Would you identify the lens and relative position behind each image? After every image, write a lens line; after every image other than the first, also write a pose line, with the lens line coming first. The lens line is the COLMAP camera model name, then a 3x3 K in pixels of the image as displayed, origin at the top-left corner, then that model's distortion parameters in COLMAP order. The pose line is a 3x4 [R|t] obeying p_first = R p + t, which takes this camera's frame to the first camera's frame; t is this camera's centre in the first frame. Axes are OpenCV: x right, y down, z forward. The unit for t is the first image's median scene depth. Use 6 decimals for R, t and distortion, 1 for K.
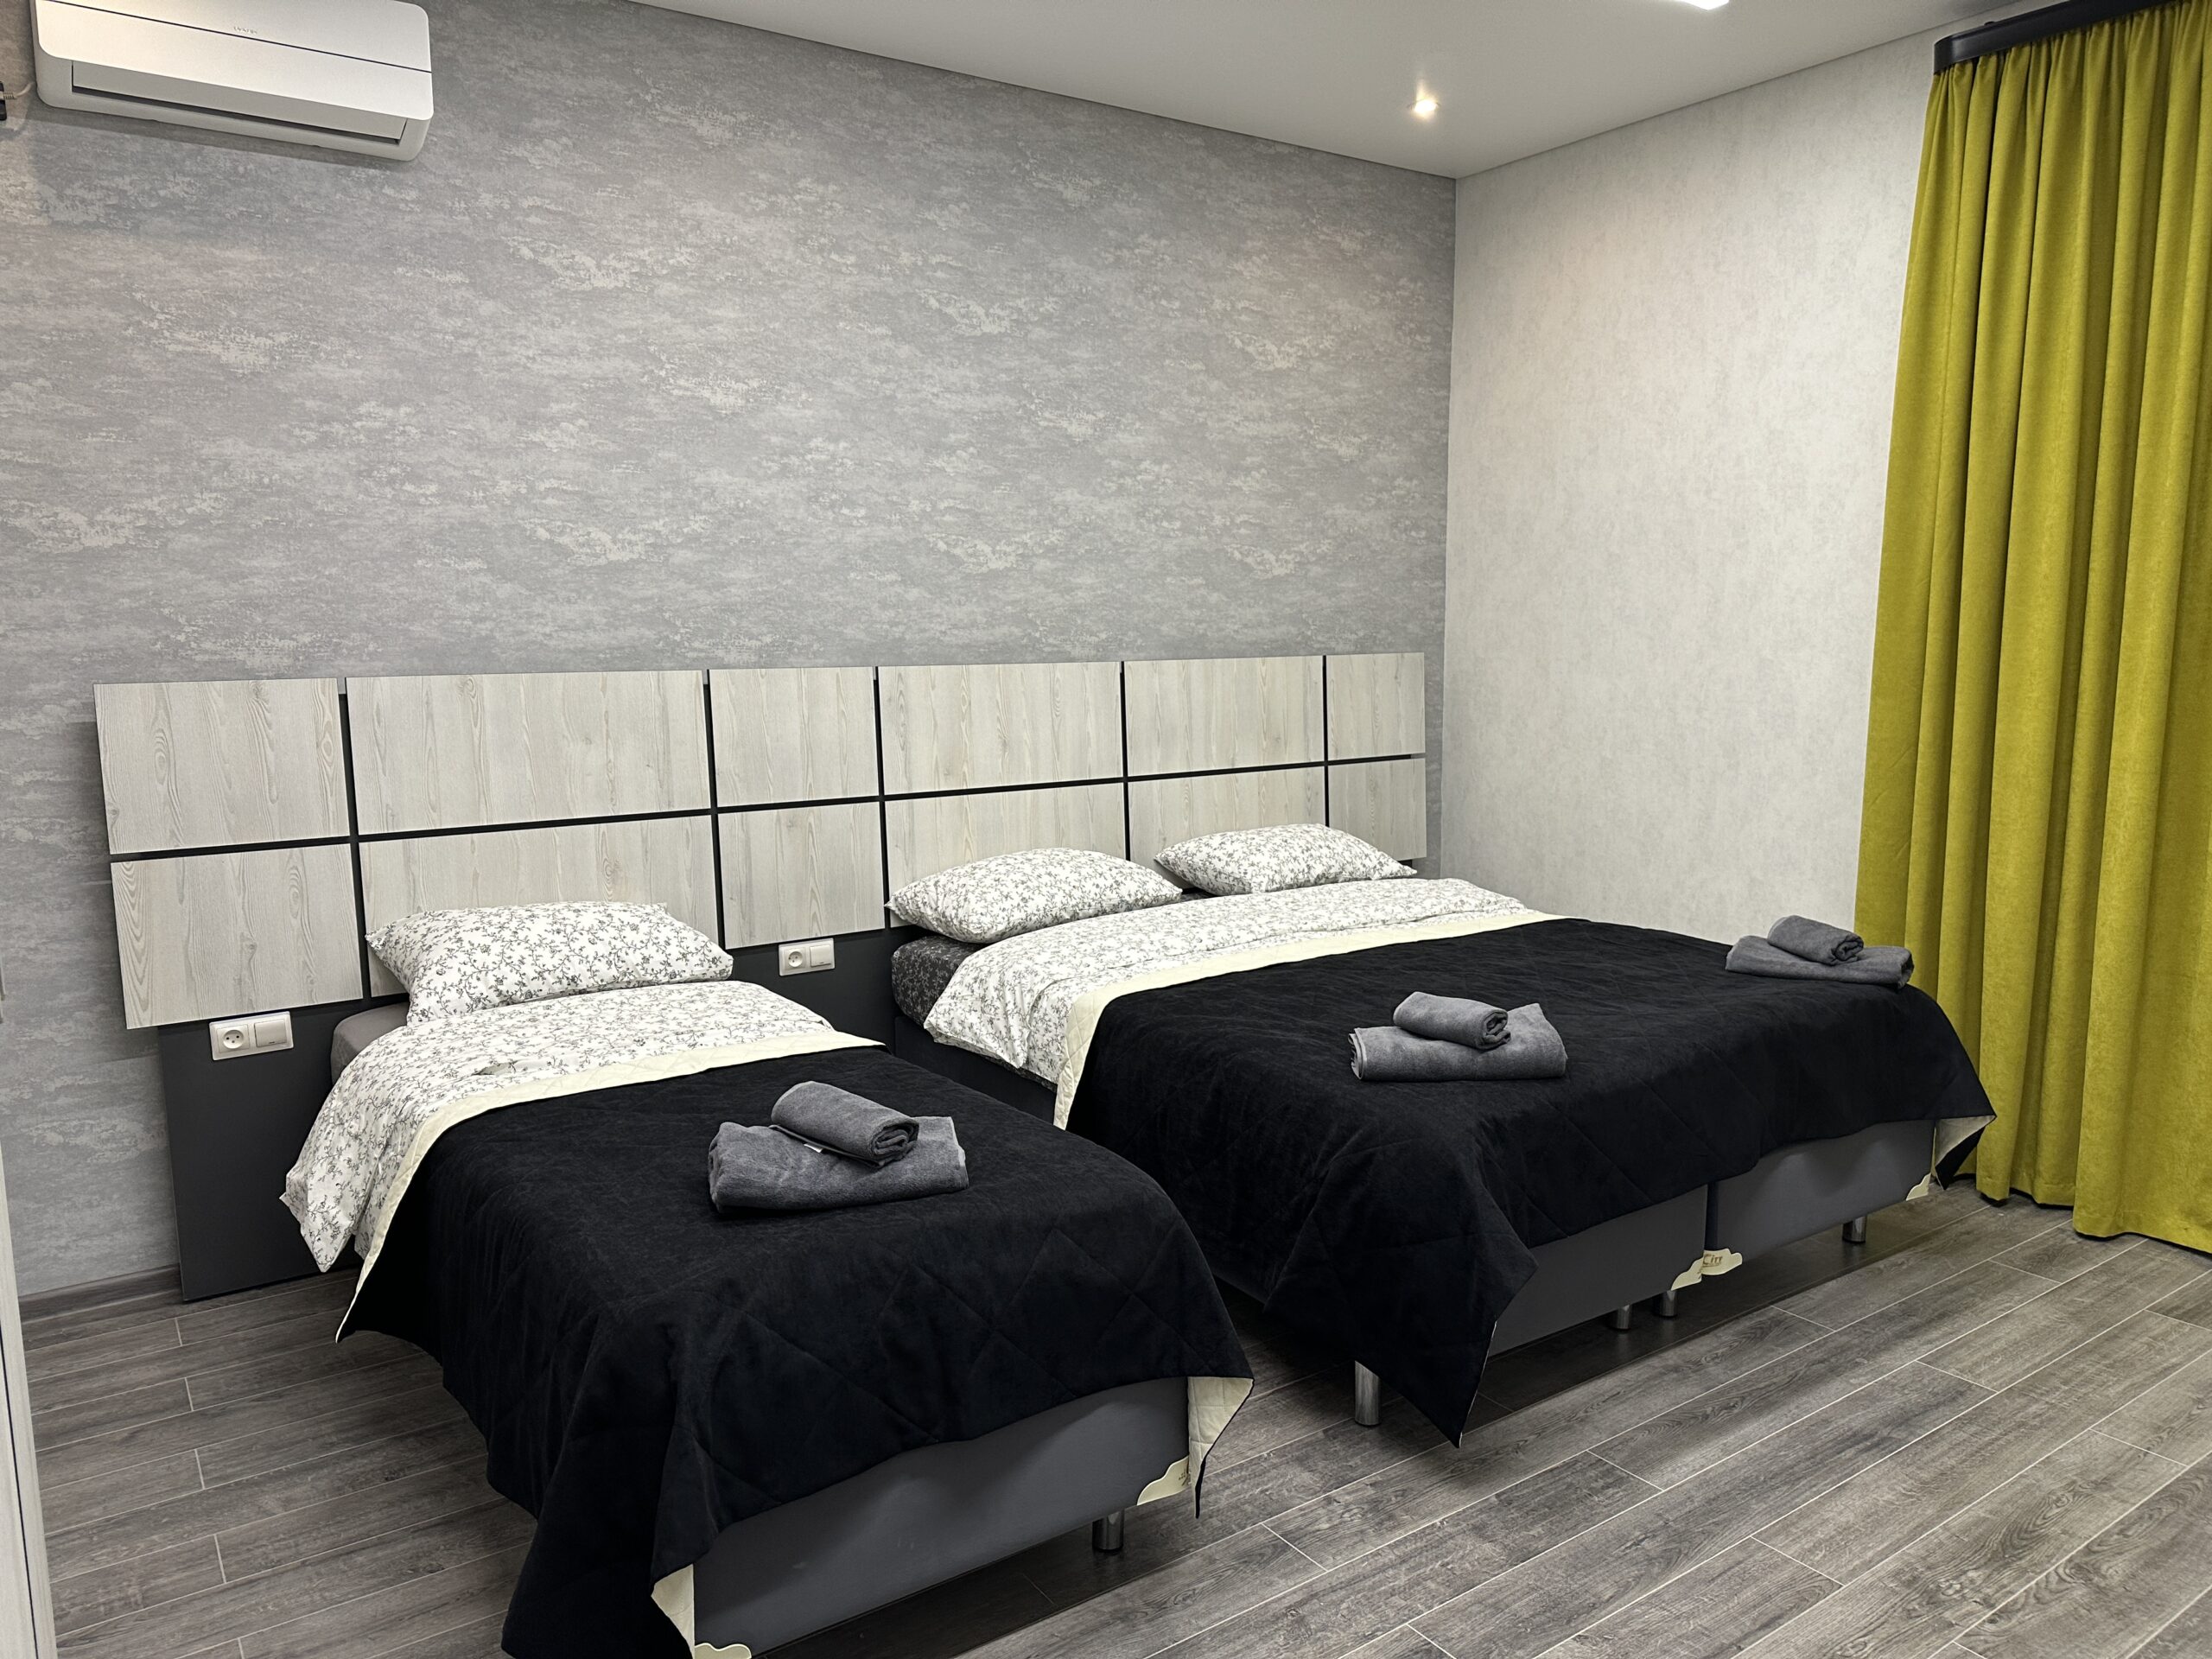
lens RADIAL K [[1563.2, 0, 1116.9], [0, 1563.2, 843.2], [0, 0, 1]] dist [0.021537, -0.025750]
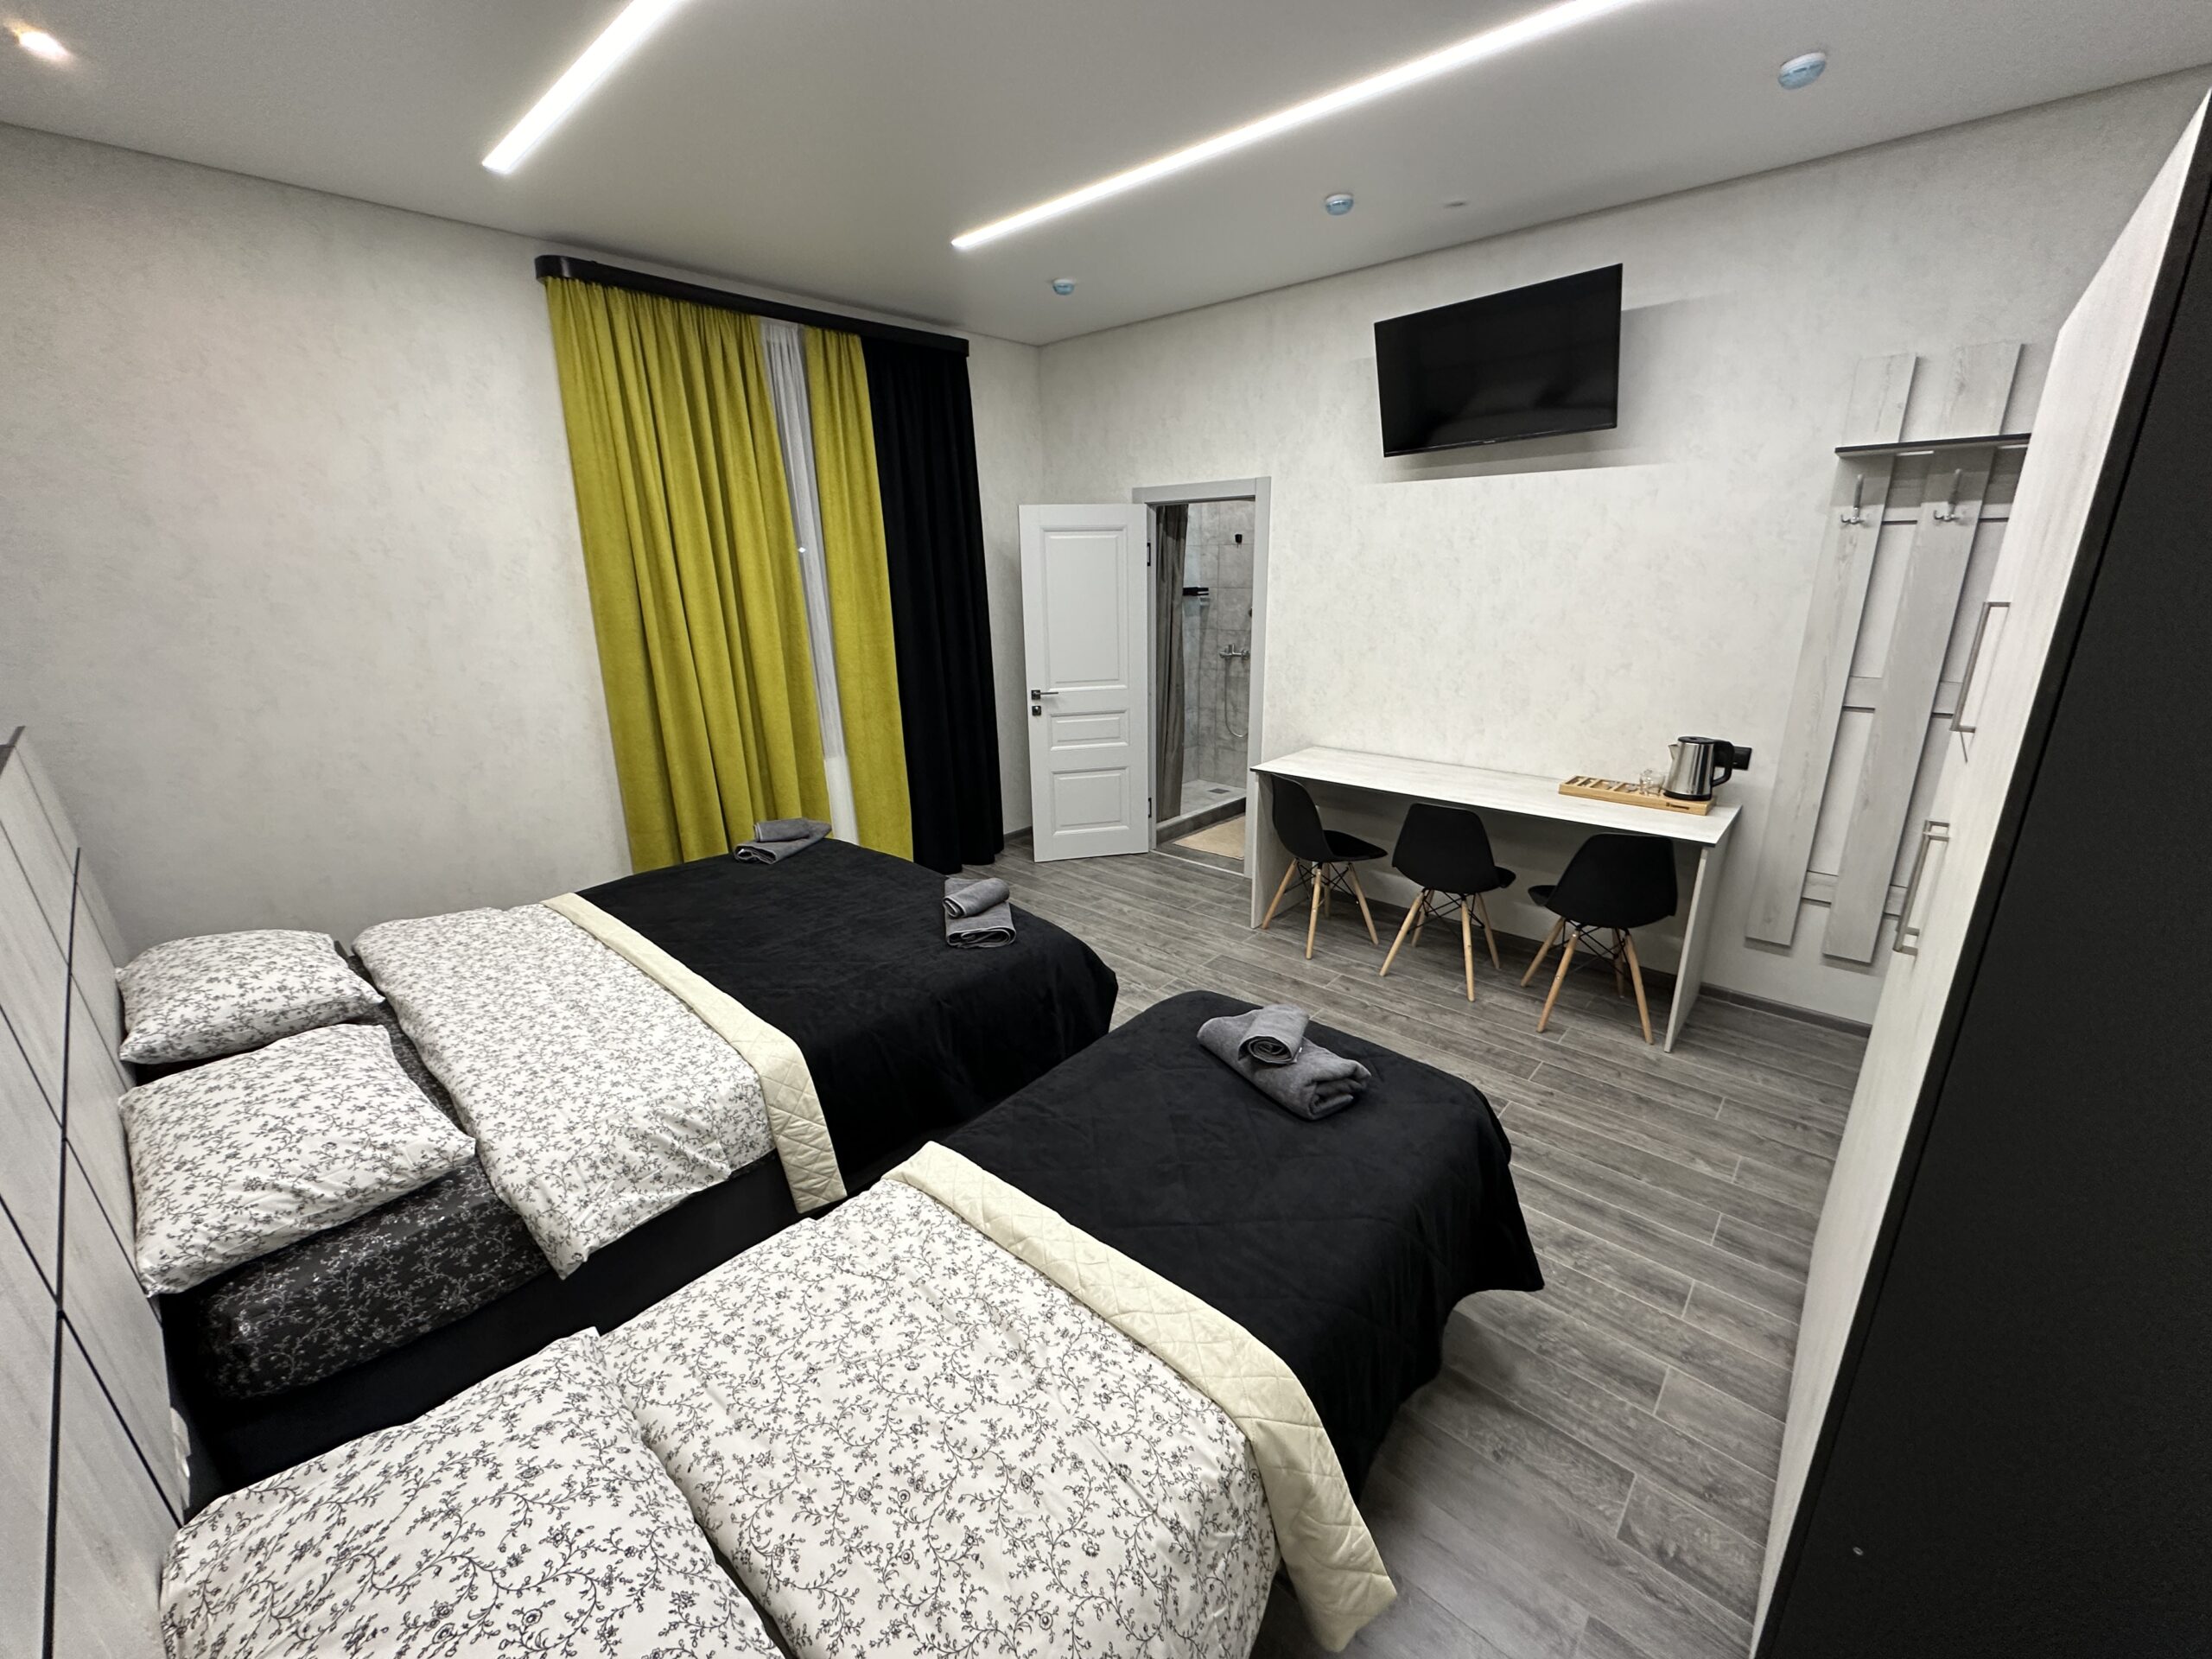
lens RADIAL K [[882.6, 0, 1107.2], [0, 882.6, 832.8], [0, 0, 1]] dist [-0.000844, -0.000157]
pose [[-0.220505, -0.281855, 0.933775, -0.592279], [0.154255, 0.935214, 0.318716, -0.206835], [-0.963111, 0.214317, -0.162742, 0.839134]]
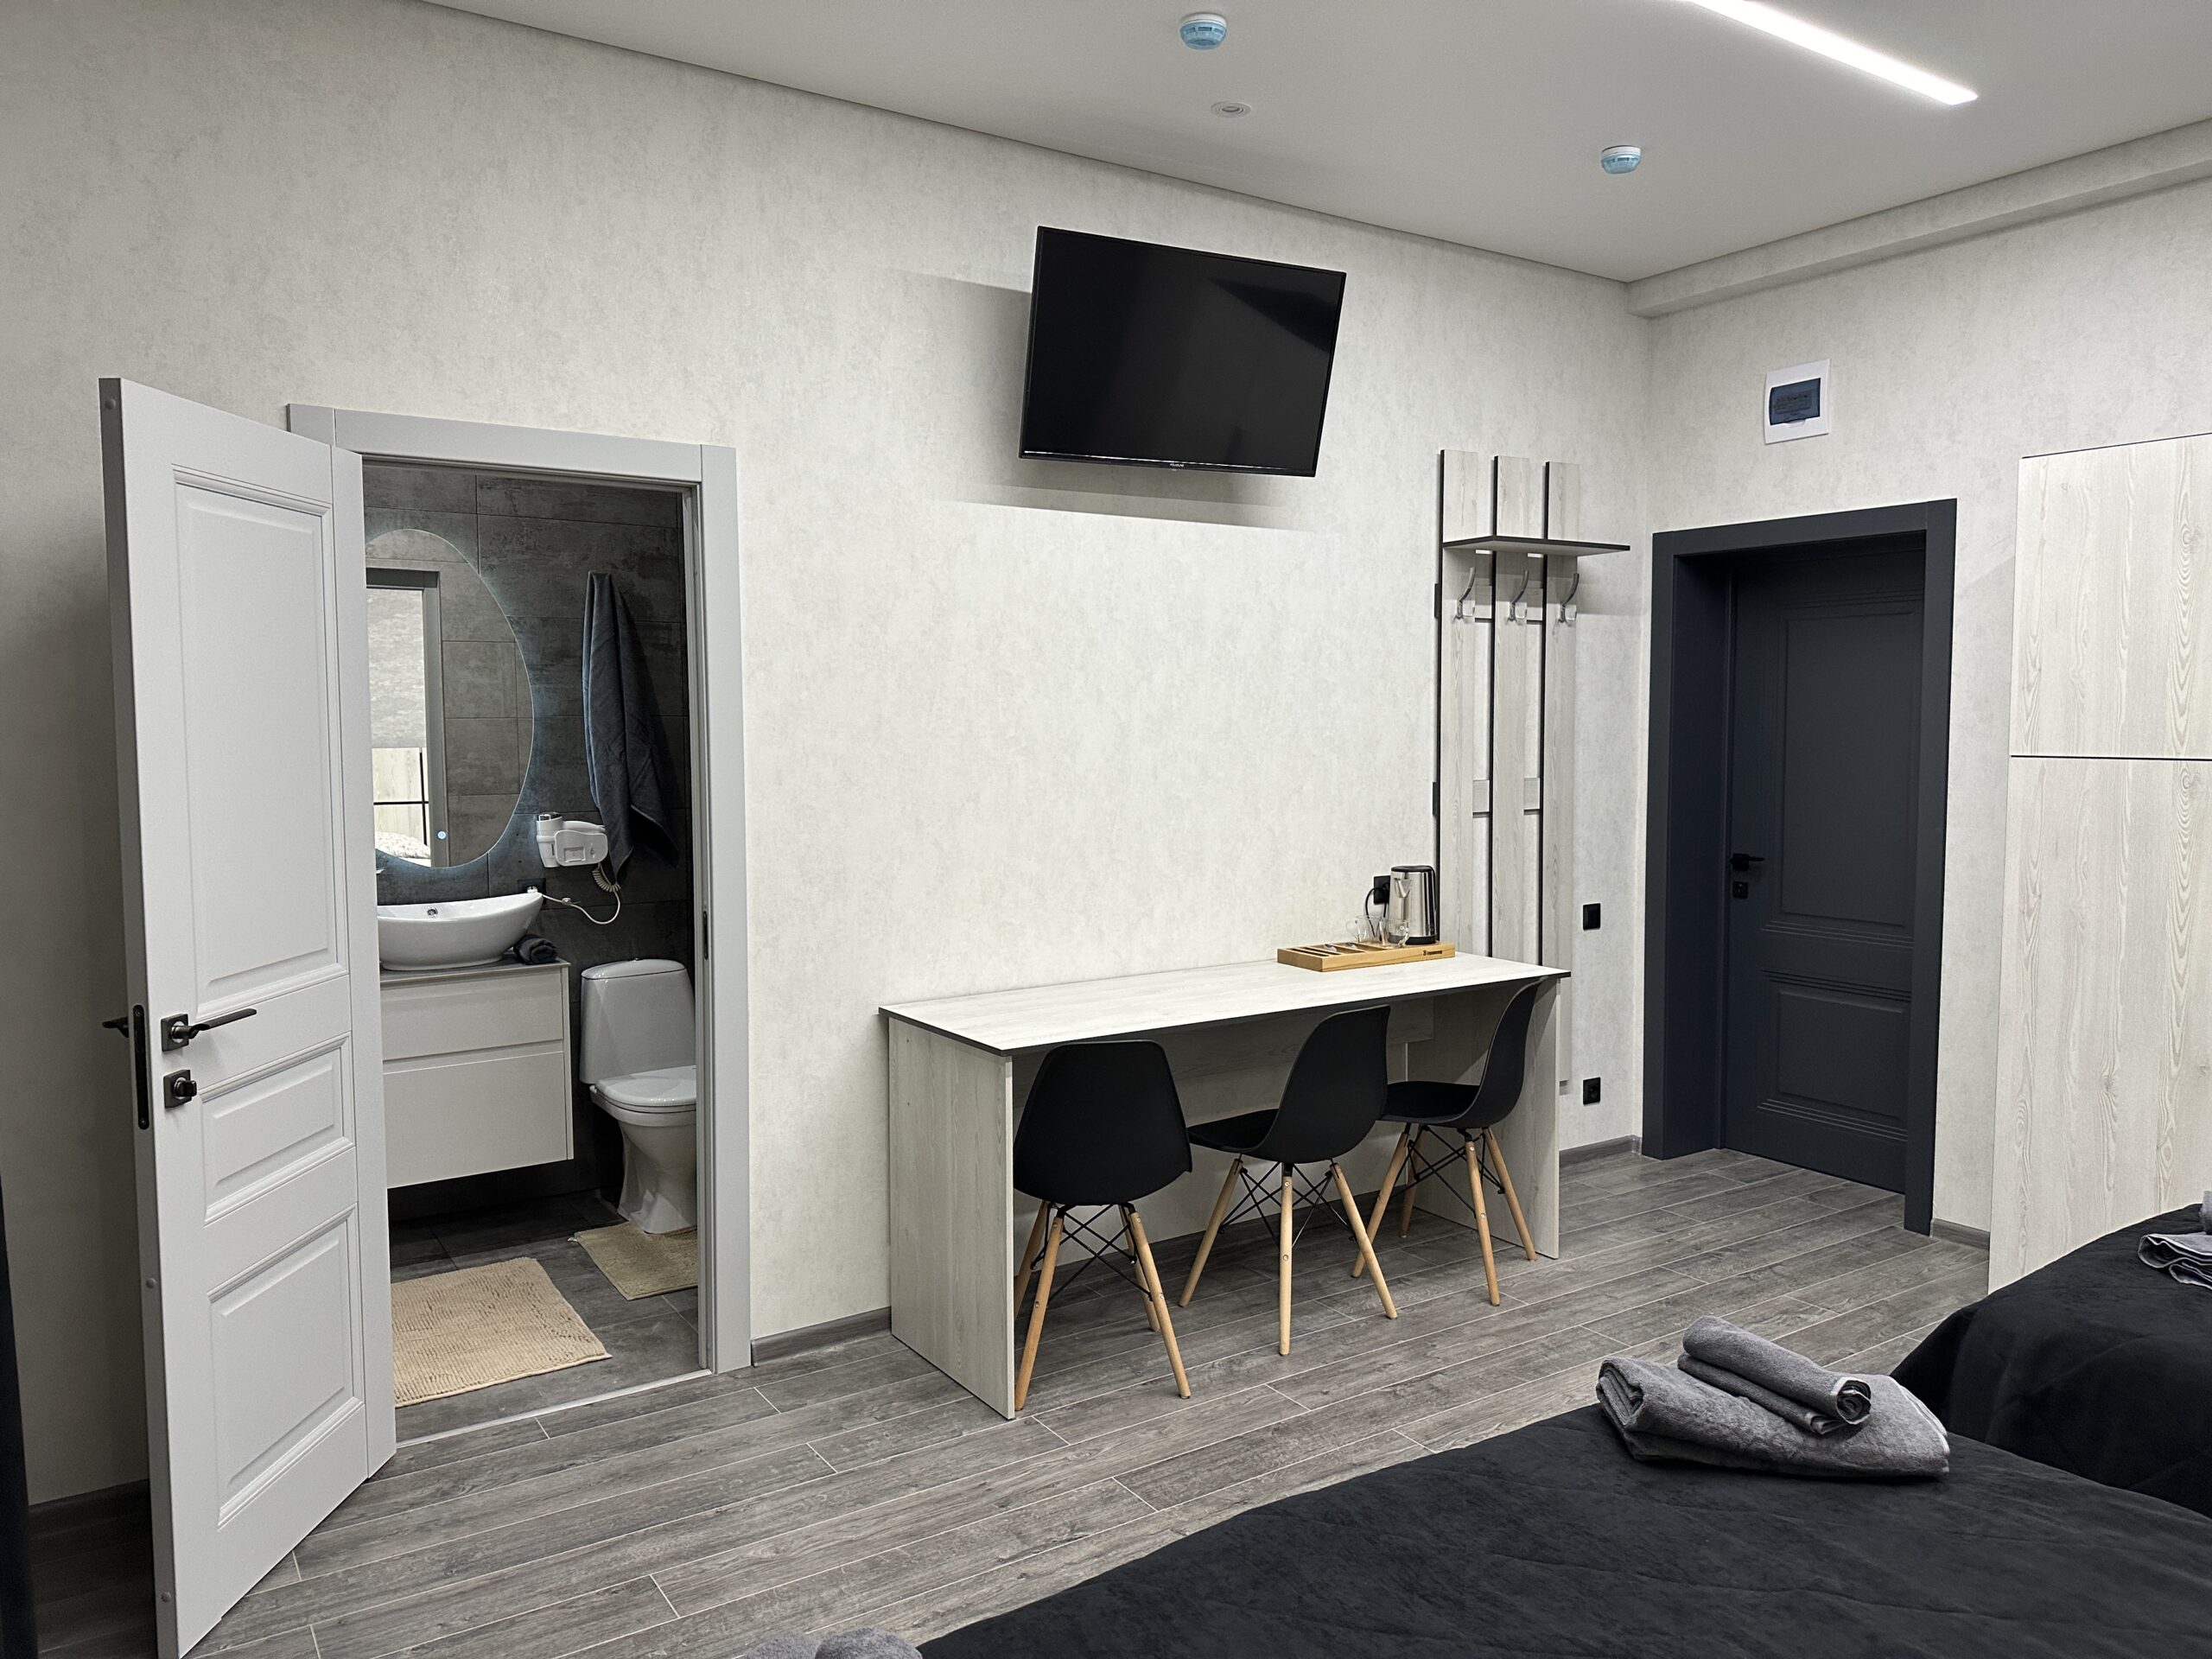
lens RADIAL K [[1548.6, 0, 1121.8], [0, 1548.6, 831.3], [0, 0, 1]] dist [0.077675, -0.107328]
pose [[-0.999719, 0.006590, 0.022791, 0.400888], [0.011204, 0.977918, 0.208688, -0.210236], [-0.020913, 0.208884, -0.977717, 1.342382]]
